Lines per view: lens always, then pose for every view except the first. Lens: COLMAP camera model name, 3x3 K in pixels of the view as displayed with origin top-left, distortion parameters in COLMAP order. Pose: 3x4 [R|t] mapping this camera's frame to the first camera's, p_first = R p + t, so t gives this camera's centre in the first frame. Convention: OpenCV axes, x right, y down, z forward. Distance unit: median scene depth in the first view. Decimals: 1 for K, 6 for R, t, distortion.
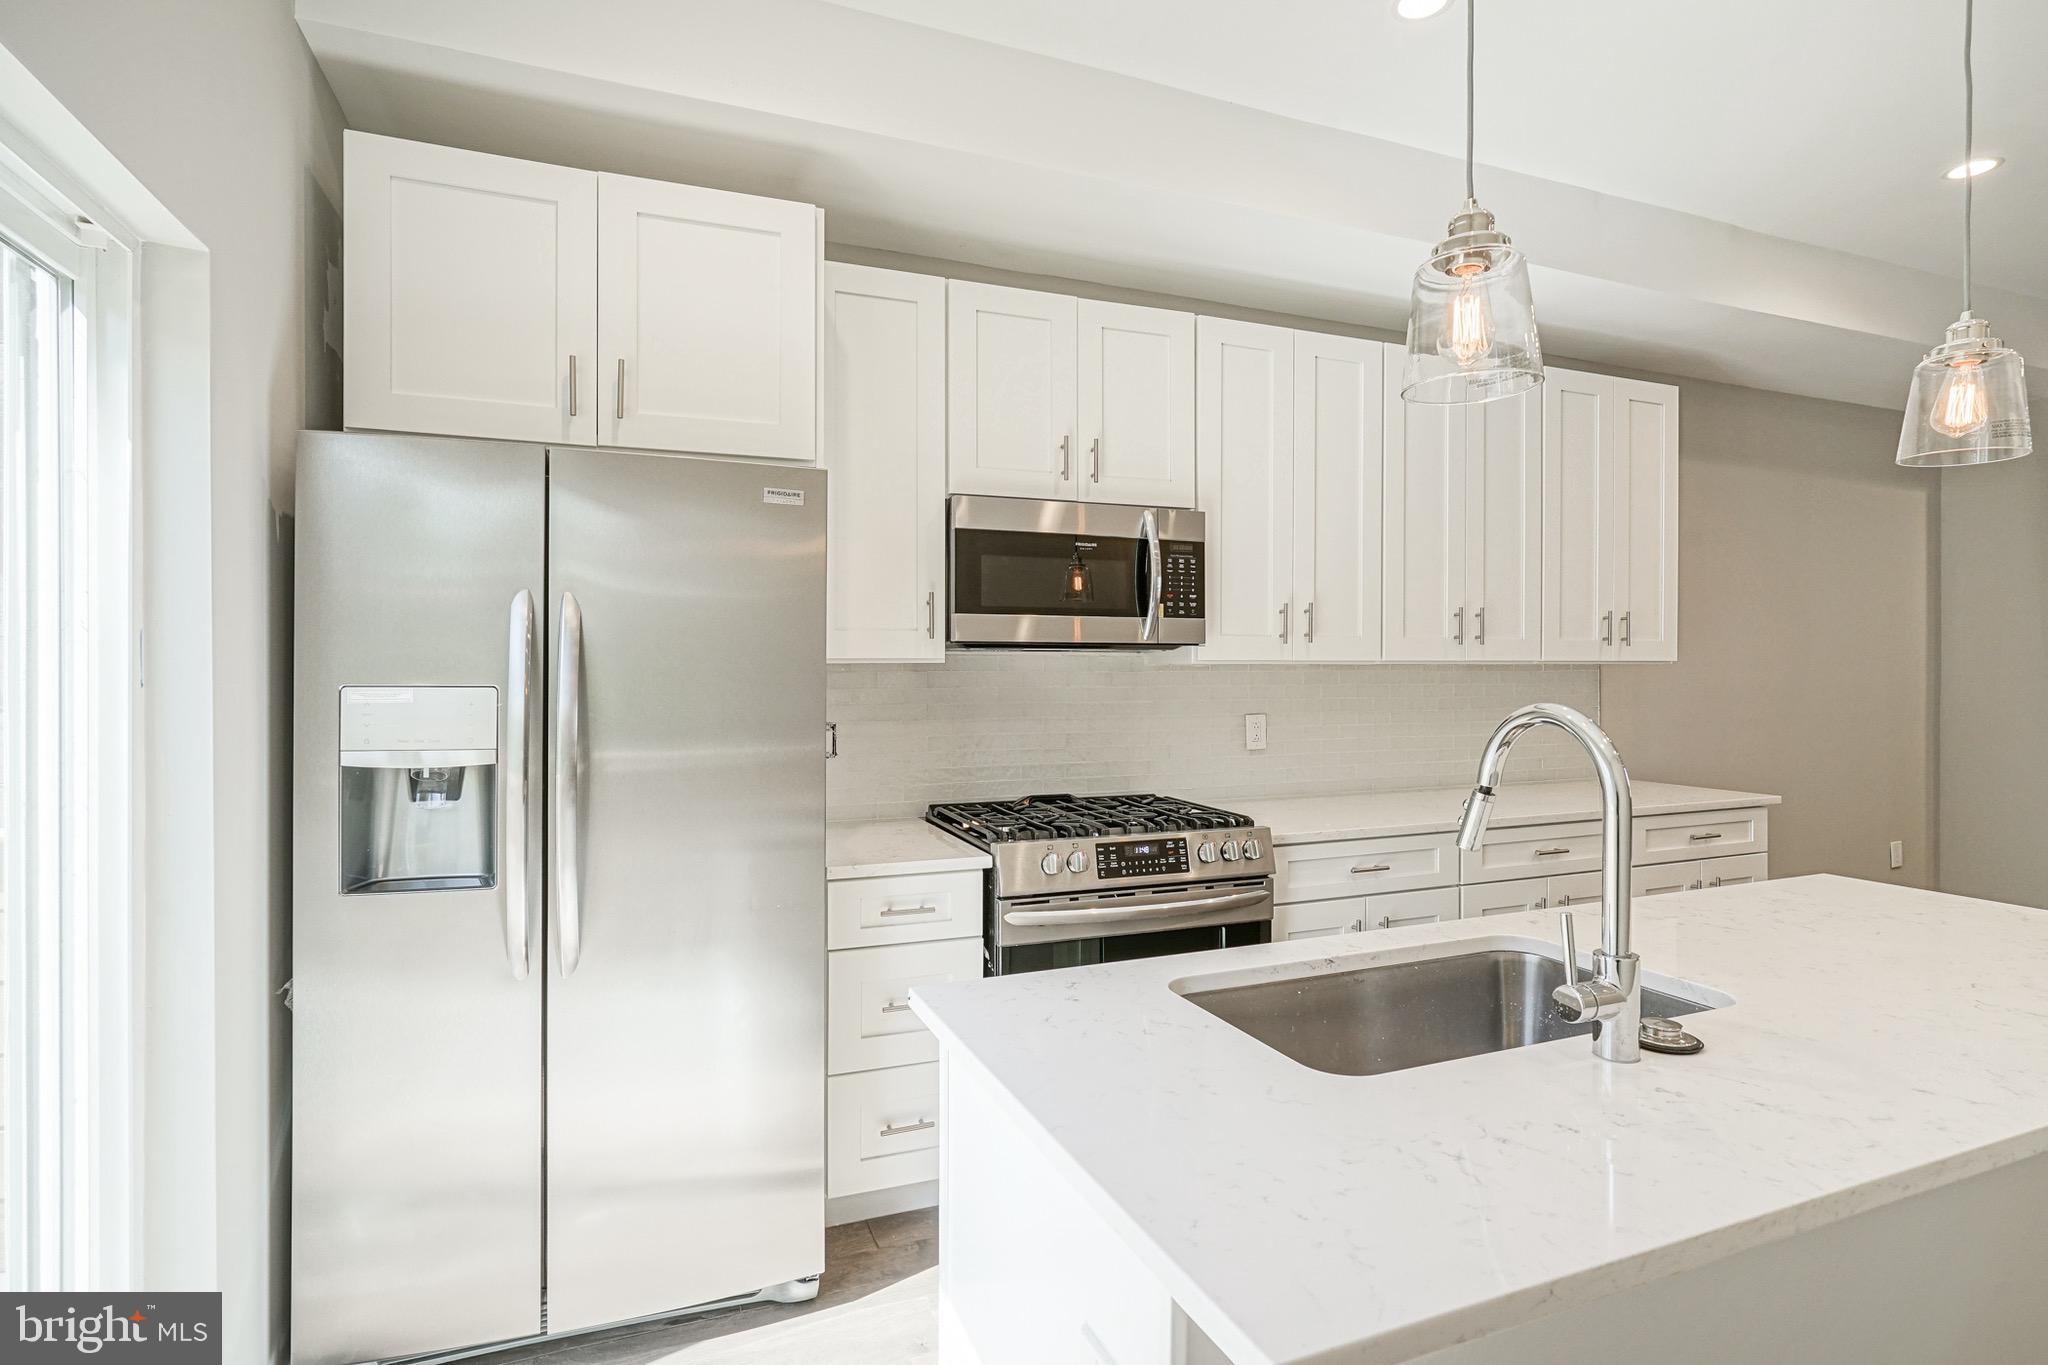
lens RADIAL K [[1011.6, 0, 1022.3], [0, 1011.6, 672.2], [0, 0, 1]] dist [0.013767, 0.000005]
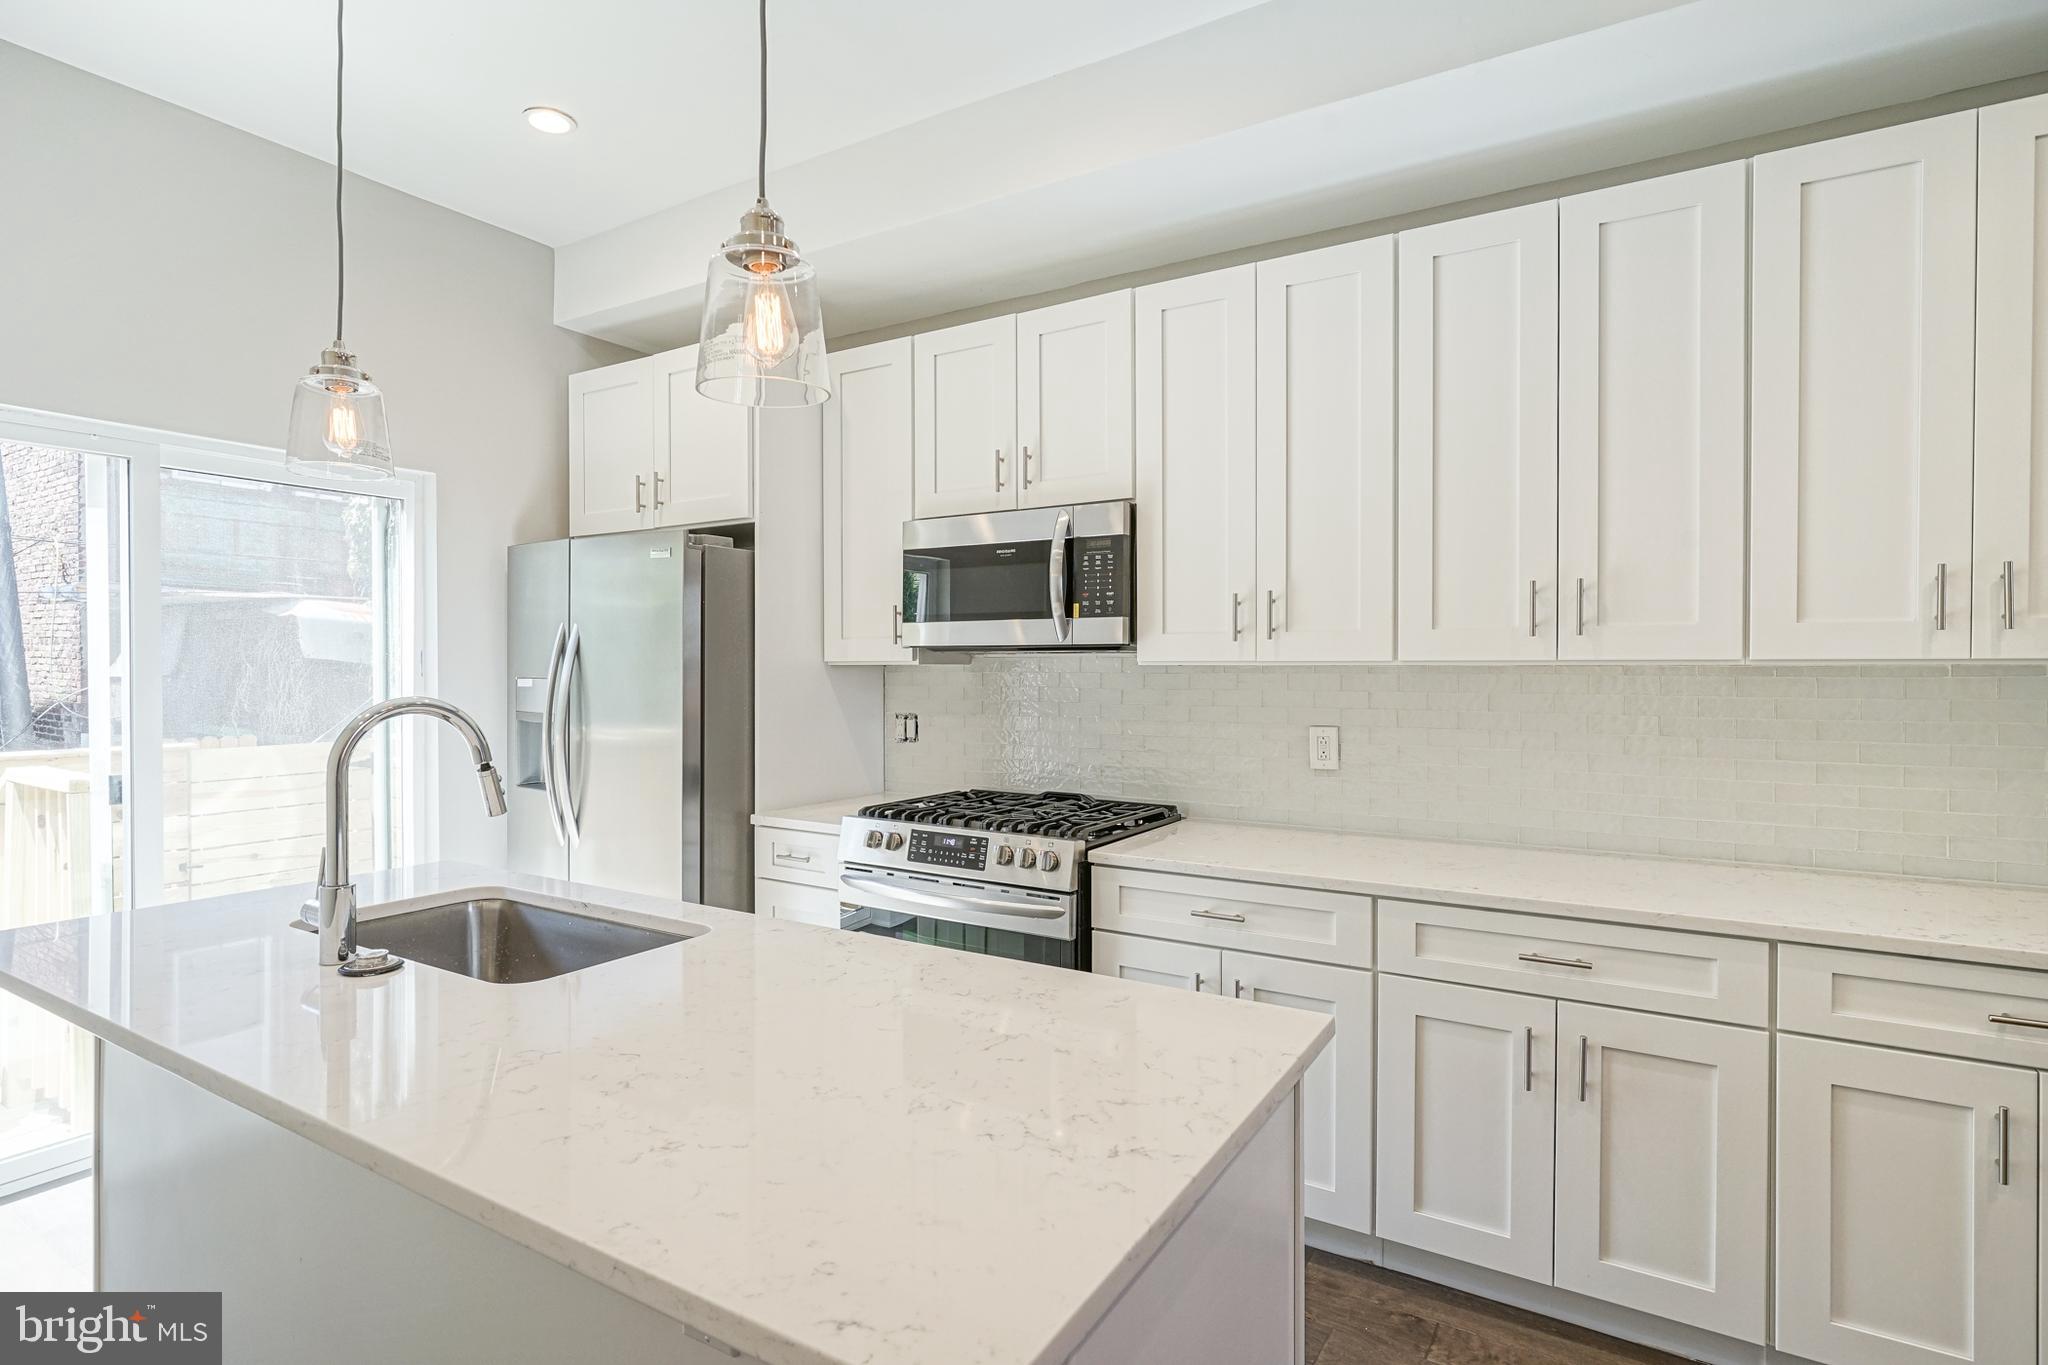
lens RADIAL K [[1011.6, 0, 1022.3], [0, 1011.6, 672.2], [0, 0, 1]] dist [0.013767, 0.000005]
pose [[0.601540, 0.006236, -0.798818, 0.899188], [-0.005395, 0.999978, 0.003743, -0.005046], [0.798825, 0.002059, 0.601560, 0.380425]]
